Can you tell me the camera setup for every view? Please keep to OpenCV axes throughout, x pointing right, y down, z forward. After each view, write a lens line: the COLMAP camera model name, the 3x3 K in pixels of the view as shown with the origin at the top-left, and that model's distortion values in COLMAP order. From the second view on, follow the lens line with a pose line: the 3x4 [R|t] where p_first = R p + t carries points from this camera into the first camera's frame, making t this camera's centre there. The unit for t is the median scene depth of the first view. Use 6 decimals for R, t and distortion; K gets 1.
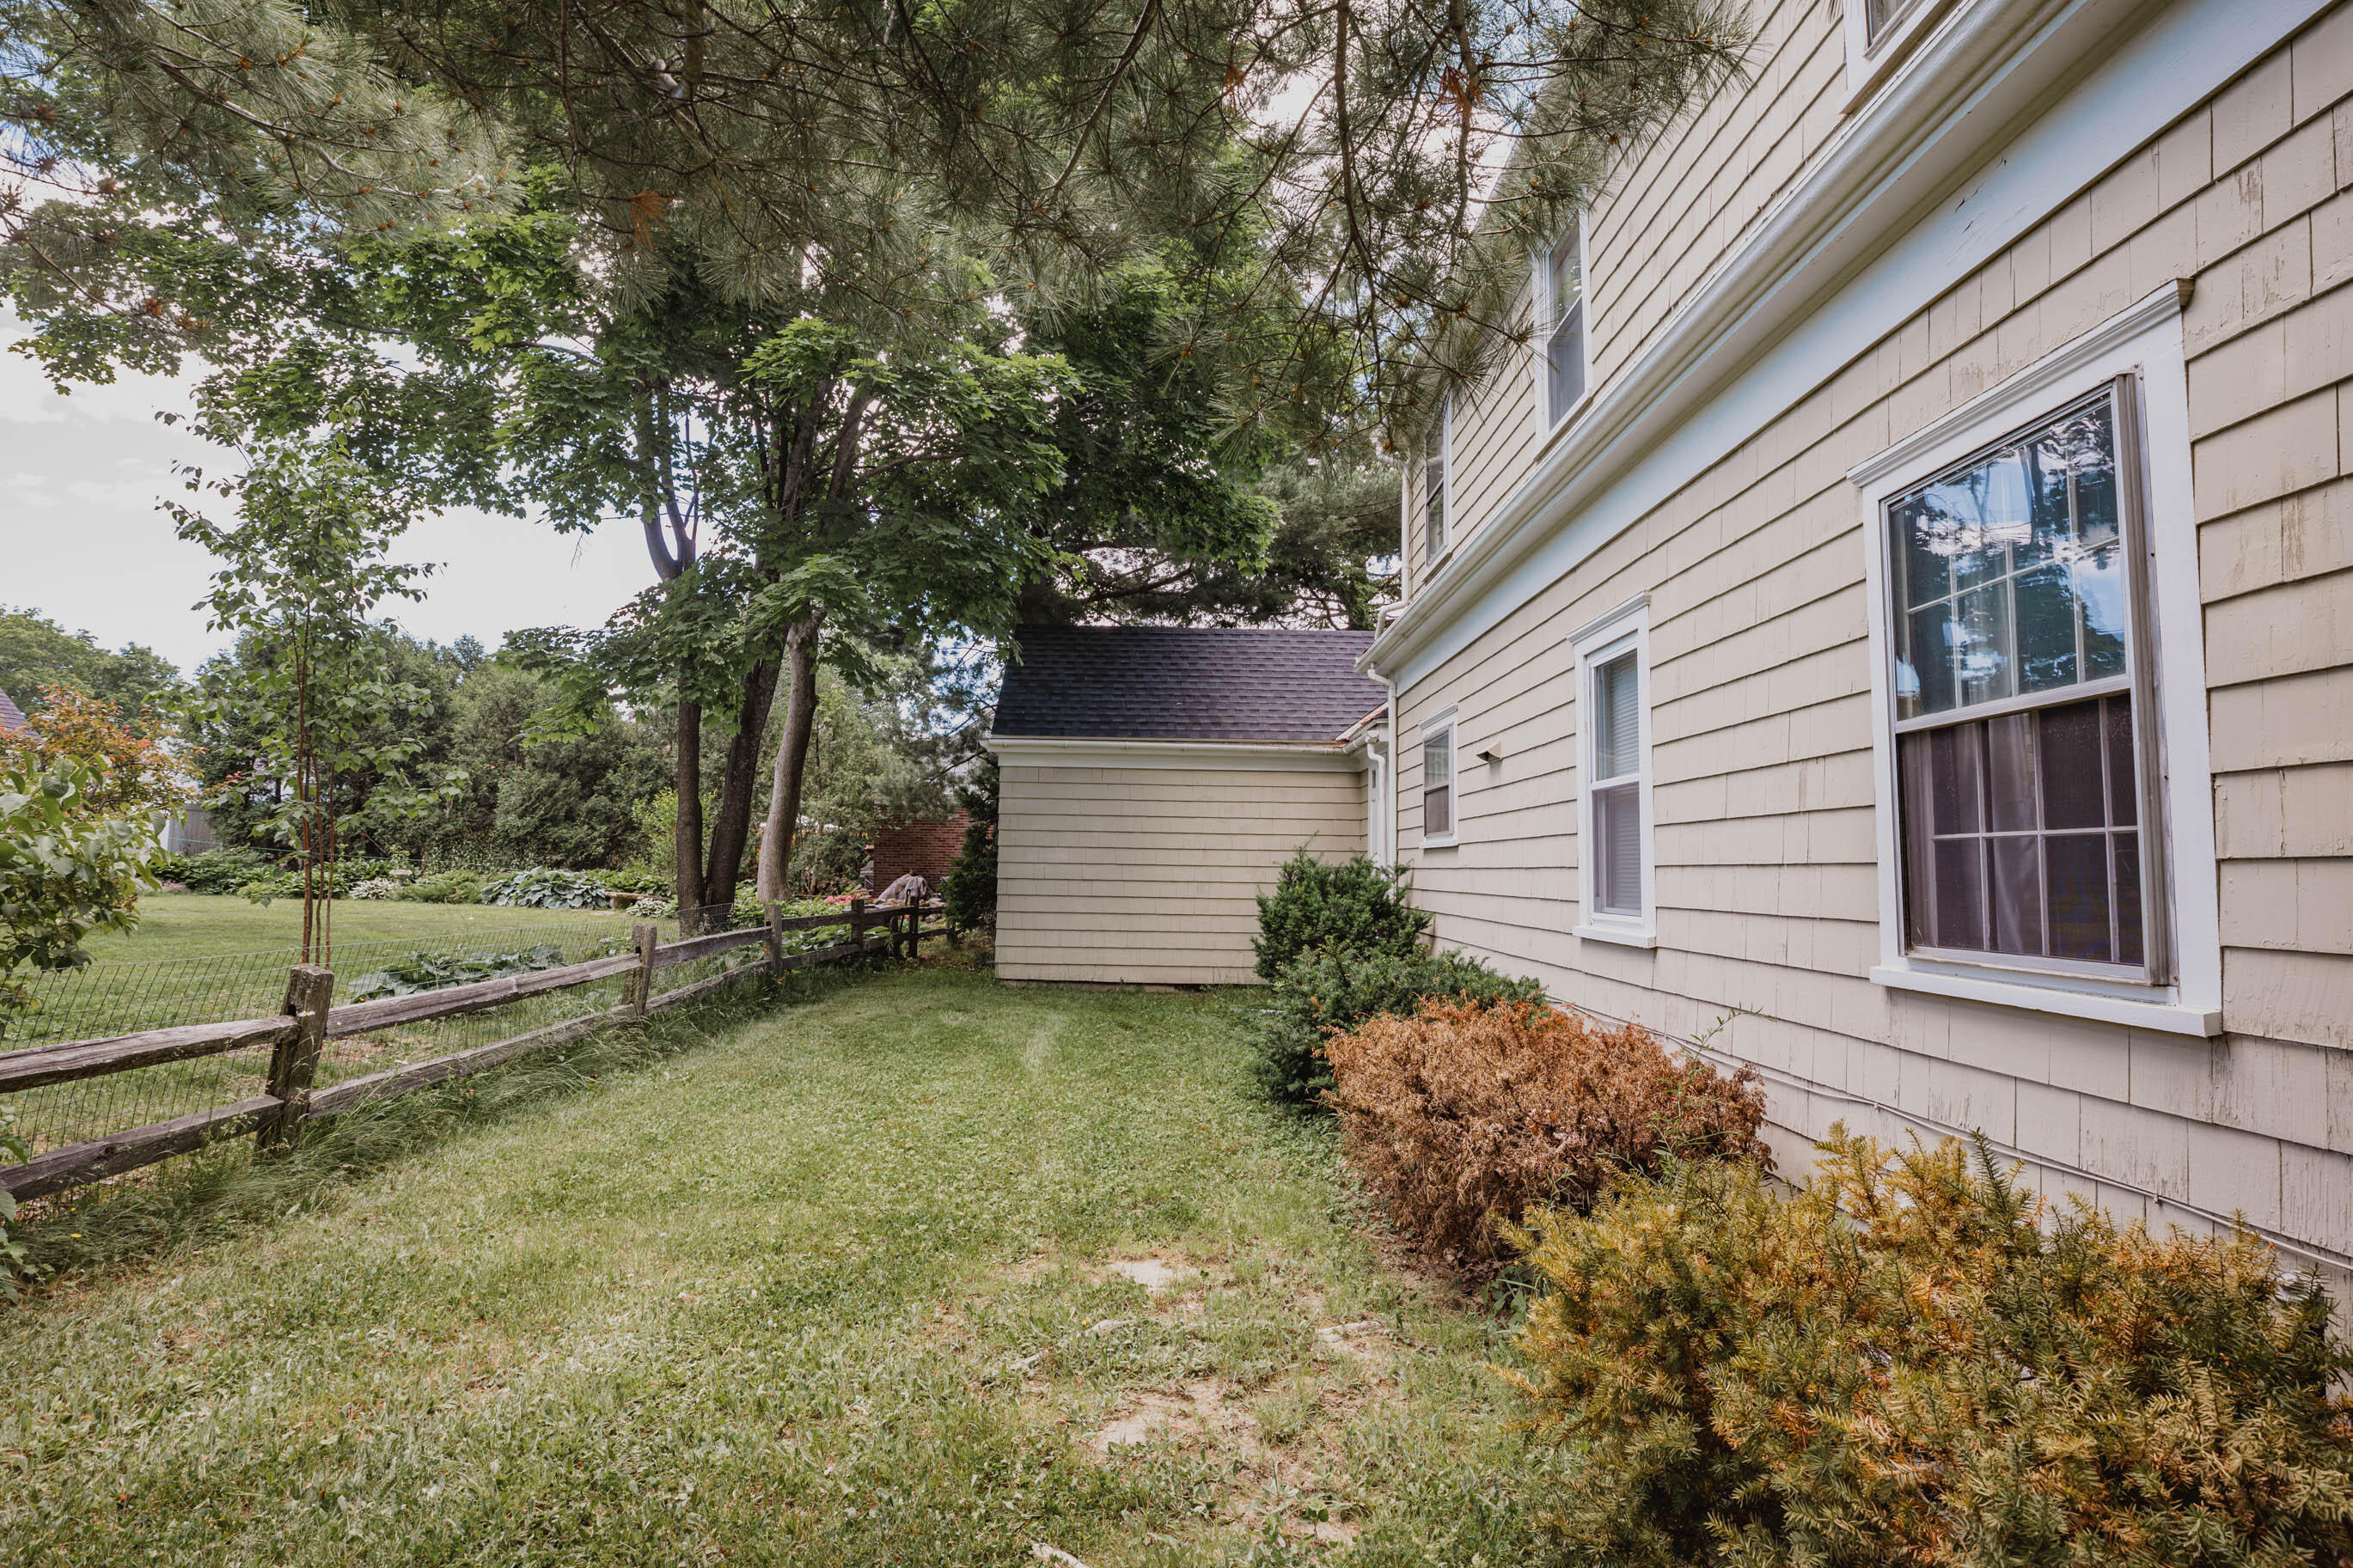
lens RADIAL K [[1065.7, 0, 1168.6], [0, 1065.7, 778.7], [0, 0, 1]] dist [-0.025553, 0.007123]
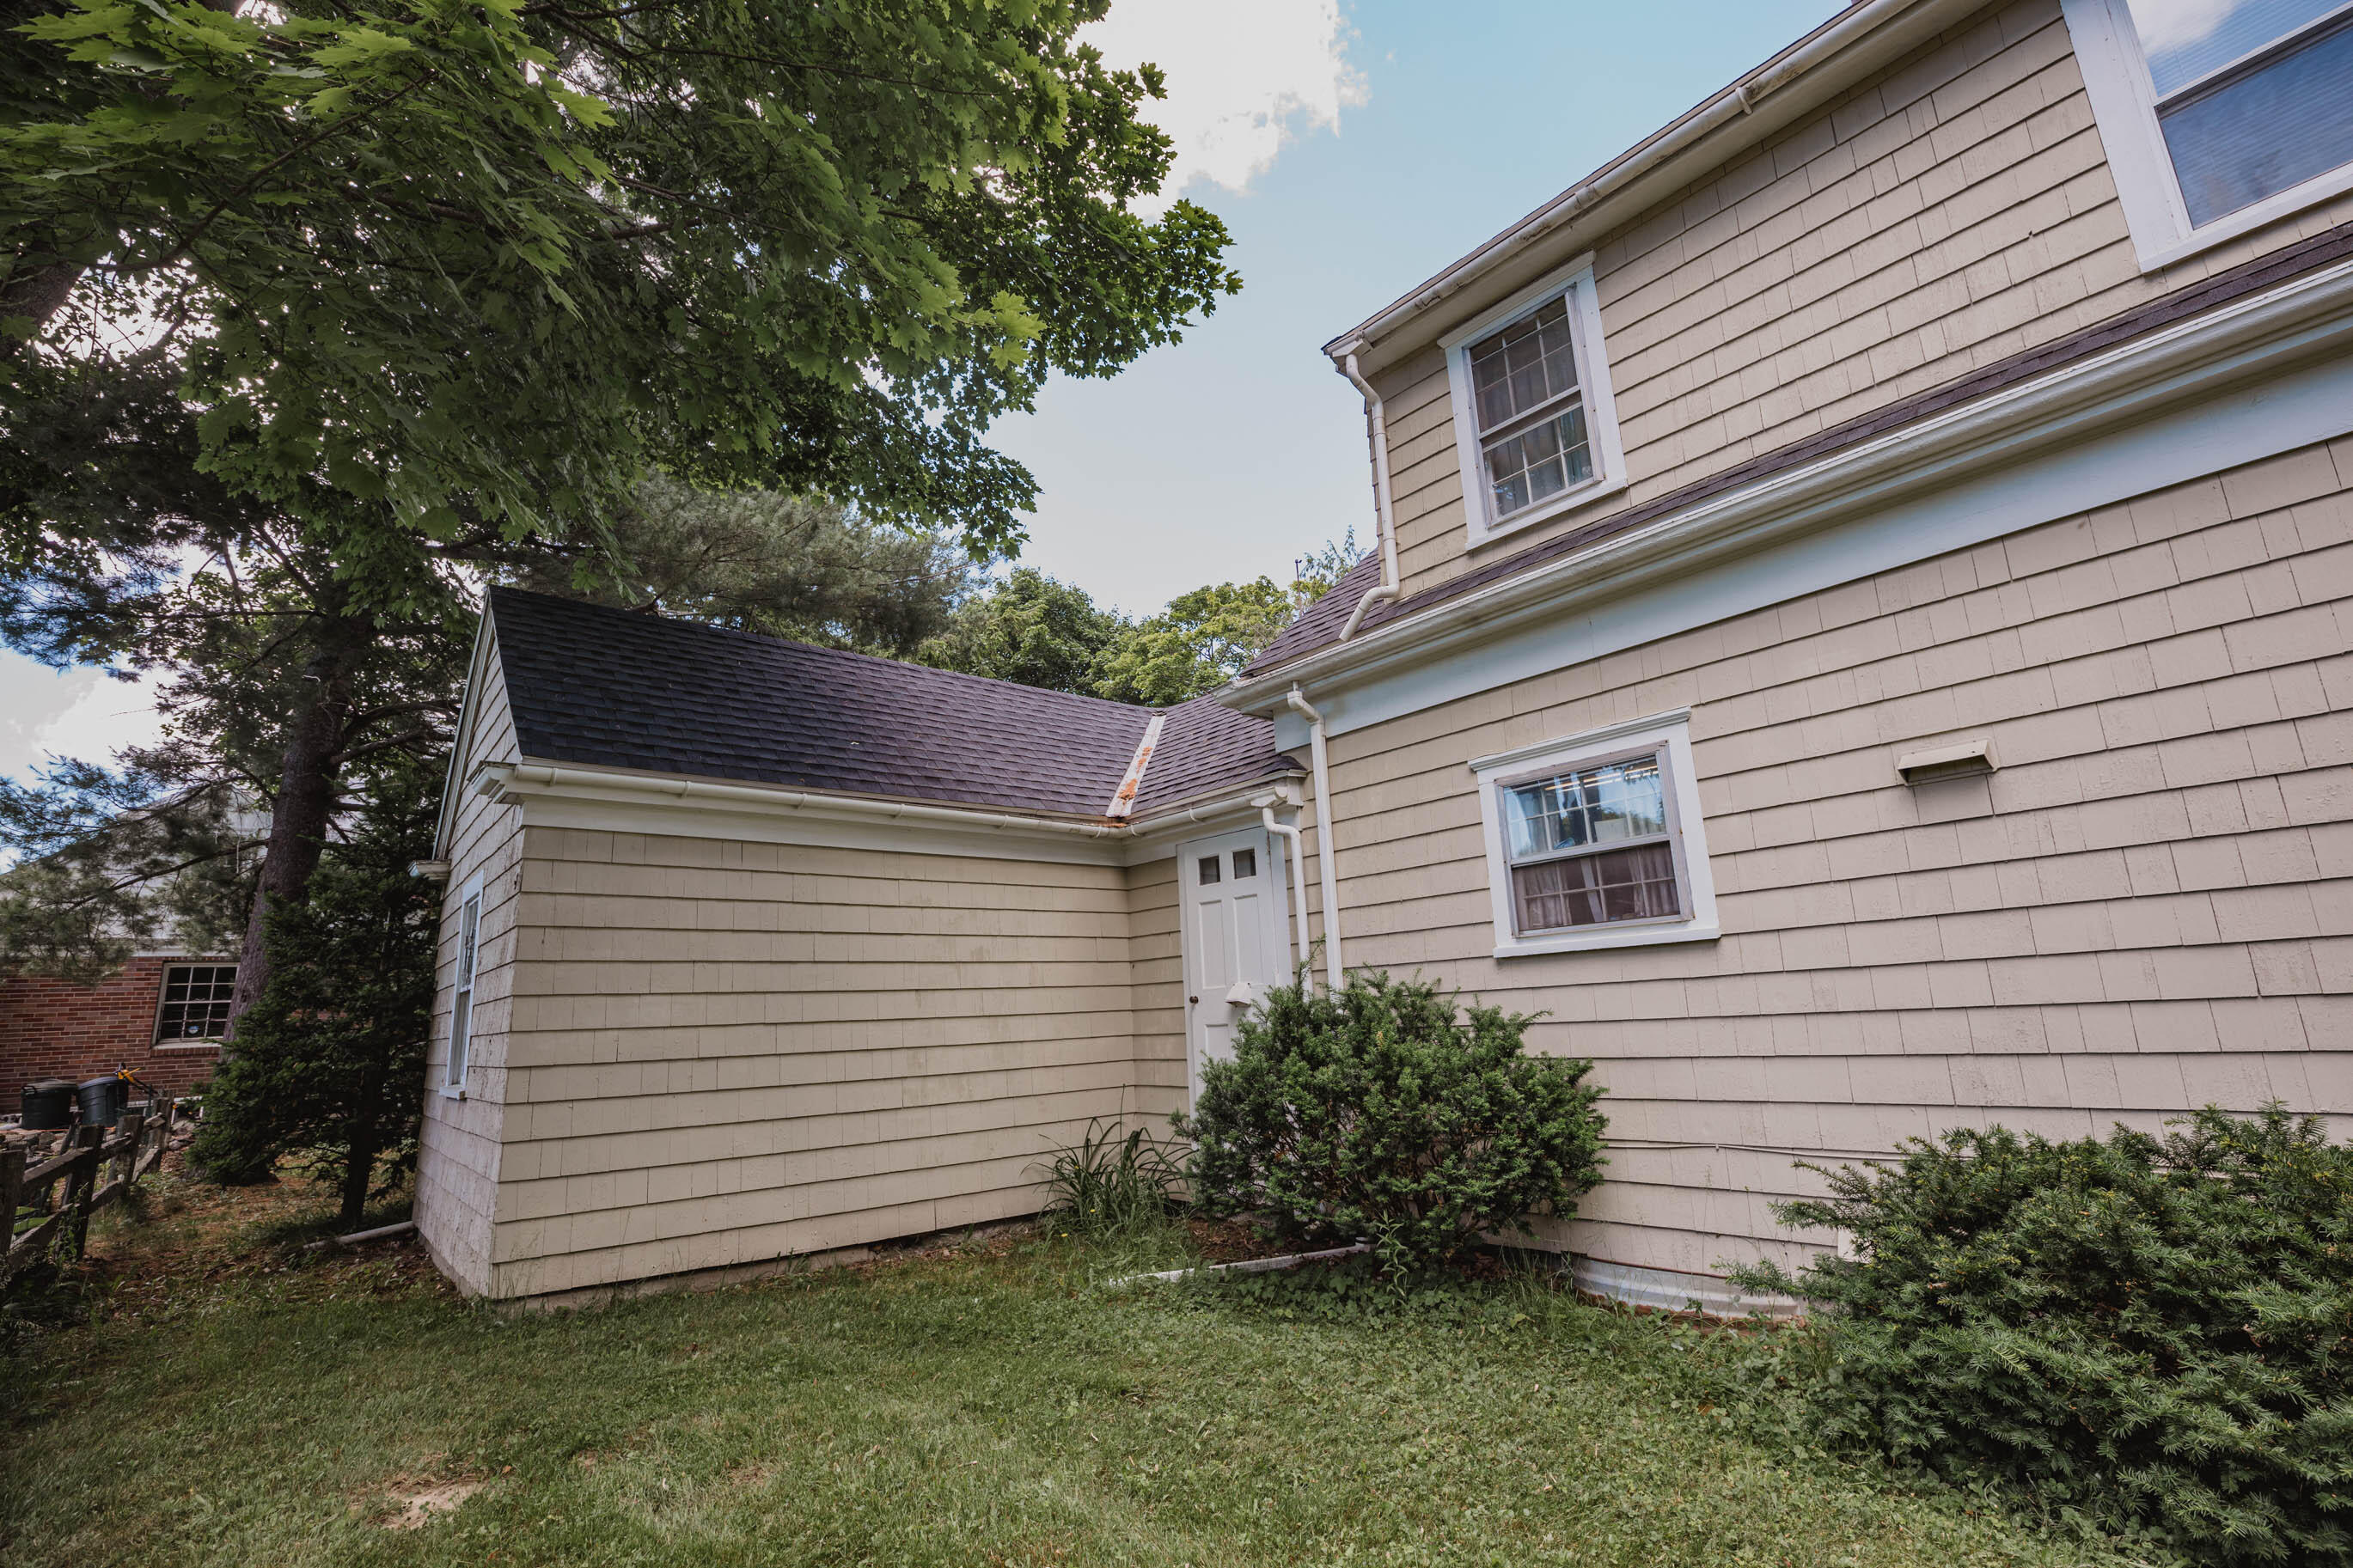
lens RADIAL K [[1065.7, 0, 1156.8], [0, 1065.7, 755.6], [0, 0, 1]] dist [-0.025553, 0.007123]
pose [[0.798687, 0.091357, 0.594771, -0.219423], [0.006897, 0.986953, -0.160858, 0.035007], [-0.601707, 0.132578, 0.787637, 0.450998]]
